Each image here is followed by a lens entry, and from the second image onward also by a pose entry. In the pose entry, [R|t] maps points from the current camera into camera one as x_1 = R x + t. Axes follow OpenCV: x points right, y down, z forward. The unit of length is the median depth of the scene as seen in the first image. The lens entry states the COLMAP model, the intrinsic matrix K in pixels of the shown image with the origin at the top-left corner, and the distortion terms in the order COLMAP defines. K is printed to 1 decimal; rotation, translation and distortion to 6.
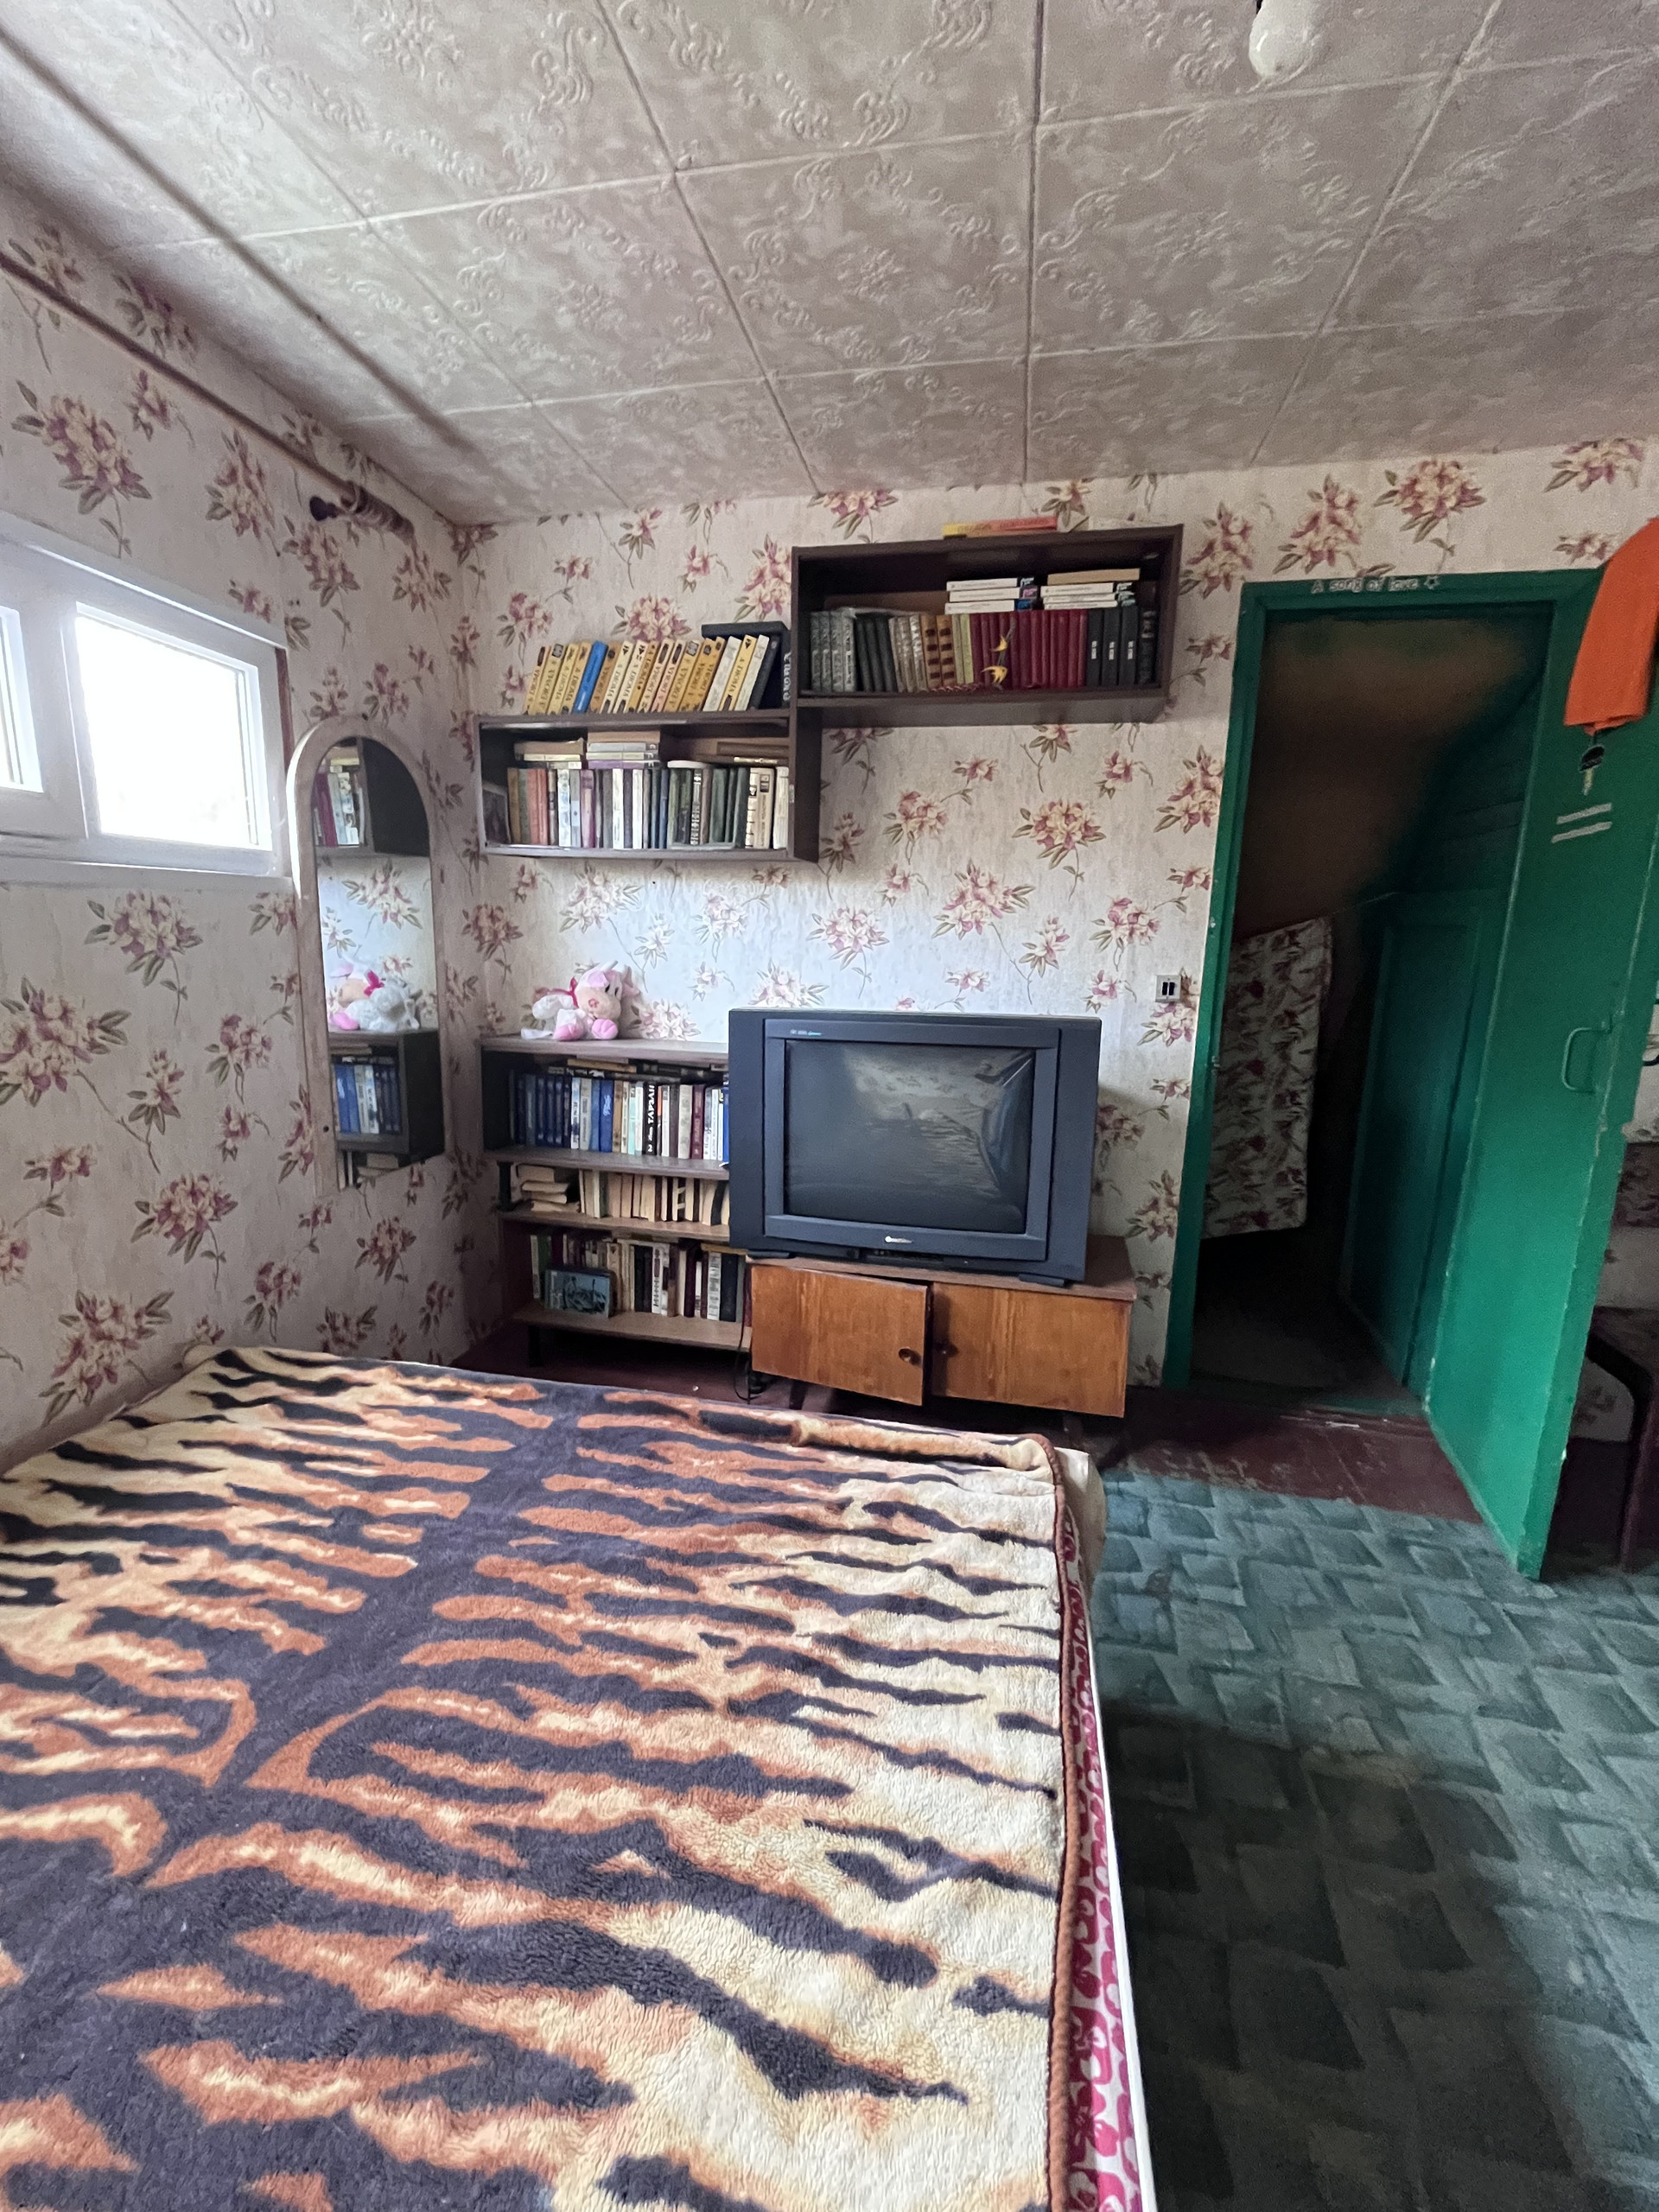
lens RADIAL K [[894.2, 0, 829.5], [0, 894.2, 1107.9], [0, 0, 1]] dist [-0.003616, 0.000166]
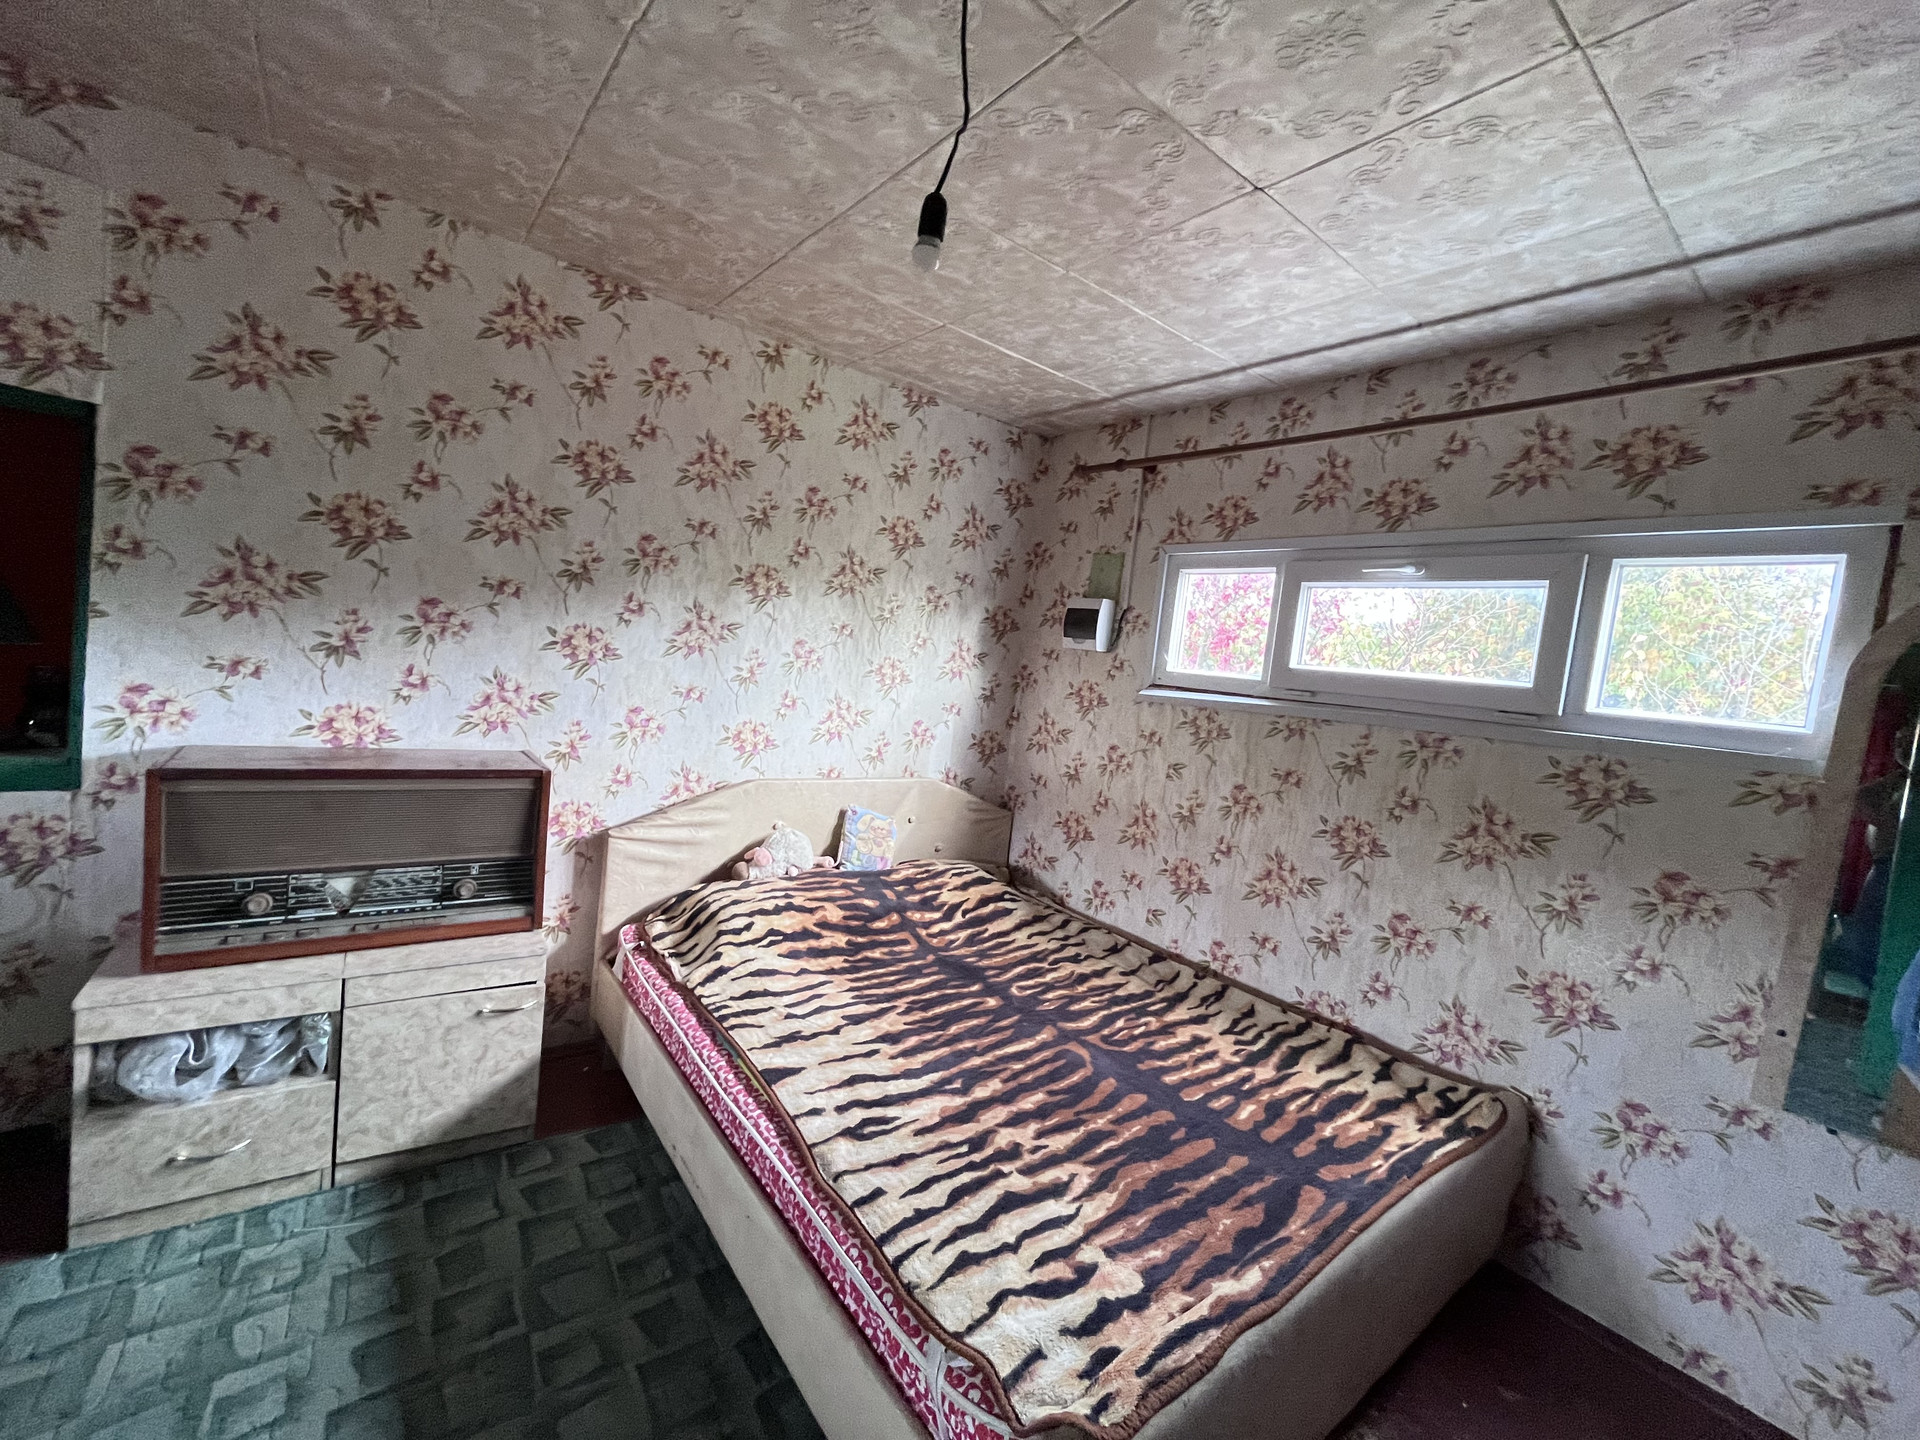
lens RADIAL K [[776.1, 0, 961.9], [0, 776.1, 720.3], [0, 0, 1]] dist [-0.003616, 0.000166]
pose [[-0.641256, -0.038546, -0.766359, 0.740082], [-0.271100, 0.945708, 0.179278, -0.247367], [0.717841, 0.322723, -0.616891, 1.042397]]
